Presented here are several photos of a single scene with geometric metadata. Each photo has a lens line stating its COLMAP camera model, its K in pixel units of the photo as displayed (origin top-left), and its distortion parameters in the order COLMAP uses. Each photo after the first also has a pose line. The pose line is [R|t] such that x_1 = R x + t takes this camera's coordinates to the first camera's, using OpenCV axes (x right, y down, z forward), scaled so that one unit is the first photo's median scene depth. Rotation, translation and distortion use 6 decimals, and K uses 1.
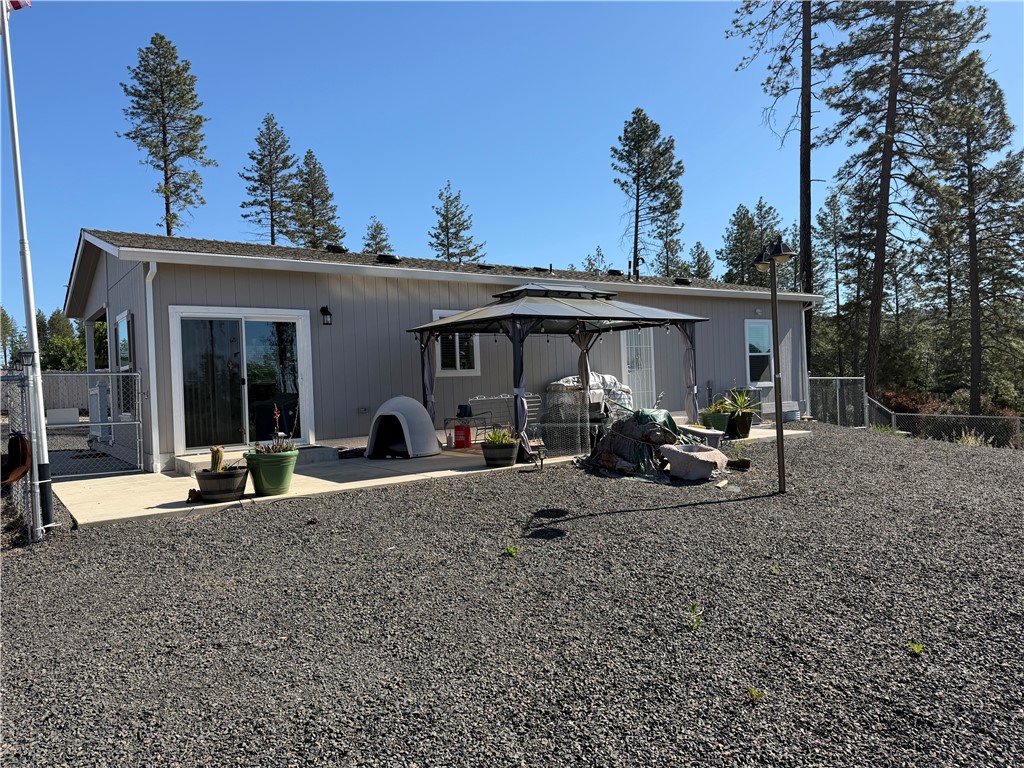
lens RADIAL K [[717.9, 0, 516.7], [0, 717.9, 387.4], [0, 0, 1]] dist [0.051474, -0.064250]
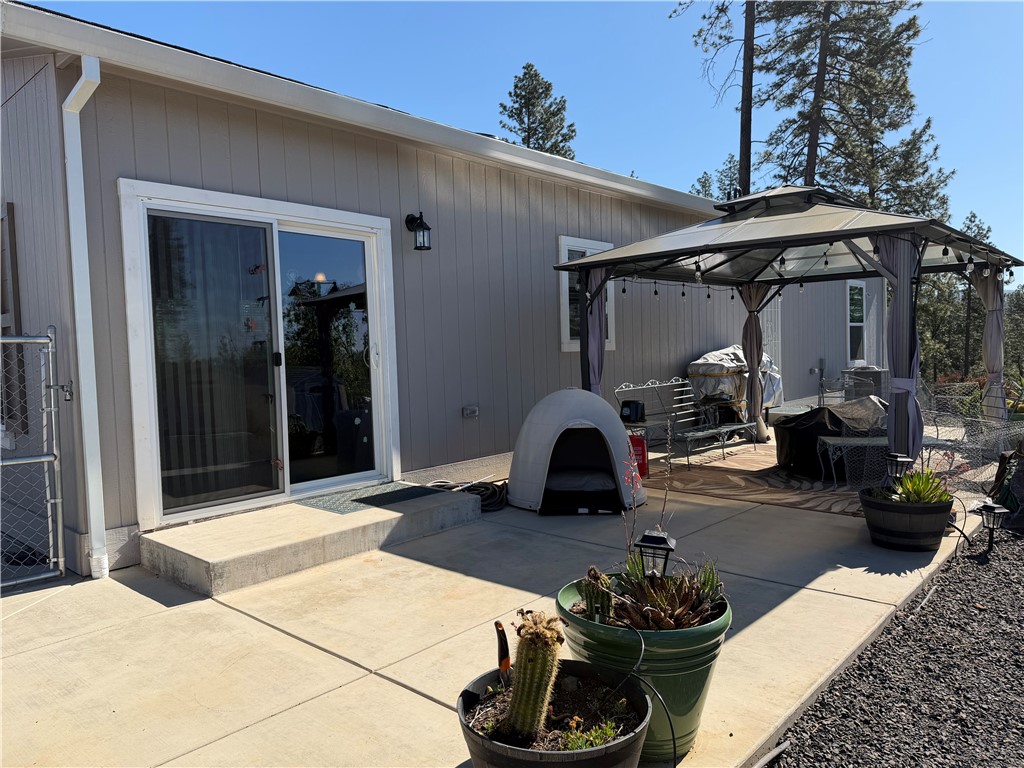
lens RADIAL K [[717.9, 0, 508.6], [0, 717.9, 384.7], [0, 0, 1]] dist [0.051474, -0.064250]
pose [[0.979322, -0.000566, 0.202306, -0.081457], [-0.006316, 0.999423, 0.033370, -0.001991], [-0.202208, -0.033958, 0.978754, 0.126916]]
